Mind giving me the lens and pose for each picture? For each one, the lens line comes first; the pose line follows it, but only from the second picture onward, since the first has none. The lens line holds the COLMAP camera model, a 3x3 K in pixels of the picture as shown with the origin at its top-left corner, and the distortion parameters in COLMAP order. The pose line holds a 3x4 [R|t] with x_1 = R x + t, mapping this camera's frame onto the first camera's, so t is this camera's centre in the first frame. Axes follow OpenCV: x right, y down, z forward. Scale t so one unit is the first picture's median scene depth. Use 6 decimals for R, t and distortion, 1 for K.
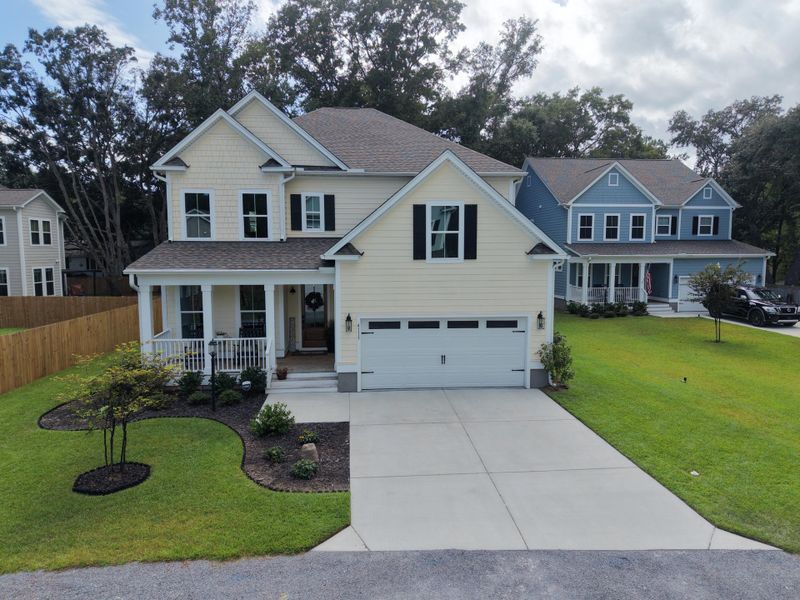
lens RADIAL K [[576.0, 0, 402.9], [0, 576.0, 301.1], [0, 0, 1]] dist [0.006141, -0.021962]
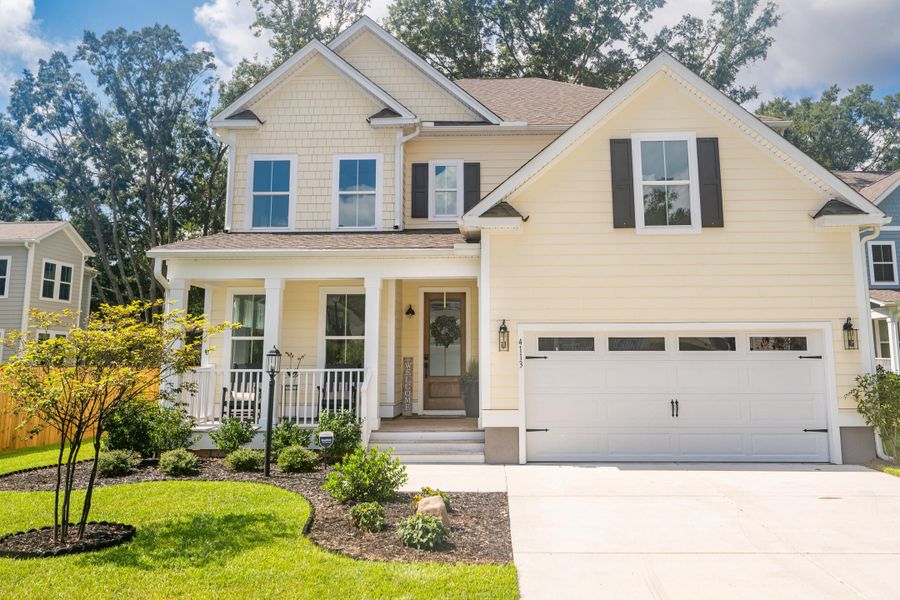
lens RADIAL K [[840.9, 0, 468.3], [0, 840.9, 201.5], [0, 0, 1]] dist [-0.025138, 0.000000]
pose [[0.992166, -0.024904, -0.122420, -0.020588], [-0.012198, 0.955935, -0.293325, 0.134327], [0.124331, 0.292520, 0.948142, 0.136362]]
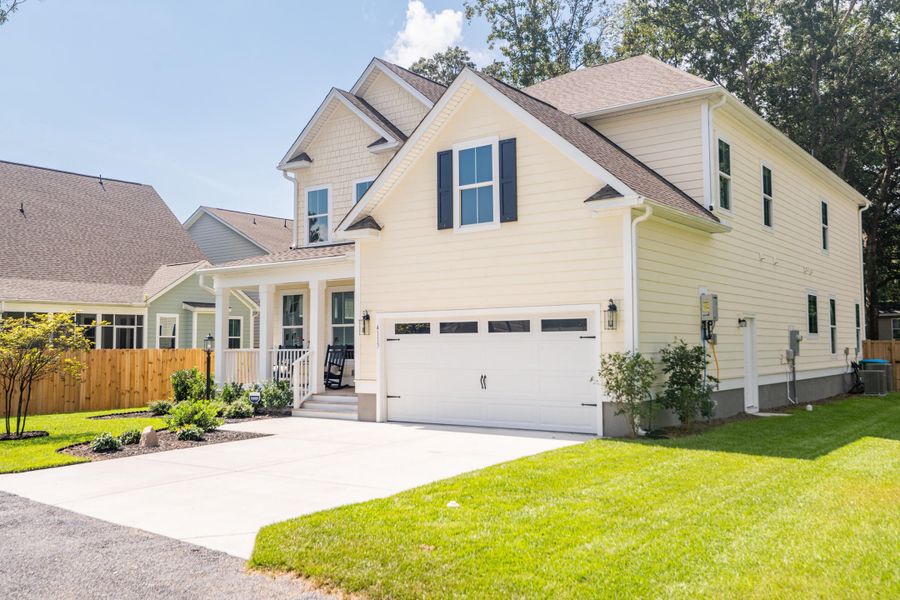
lens RADIAL K [[840.9, 0, 448.4], [0, 840.9, 296.3], [0, 0, 1]] dist [-0.025138, 0.000000]
pose [[0.747256, -0.045767, -0.662958, 0.596266], [-0.057649, 0.989400, -0.133282, 0.120253], [0.662030, 0.137815, 0.736697, 0.240523]]
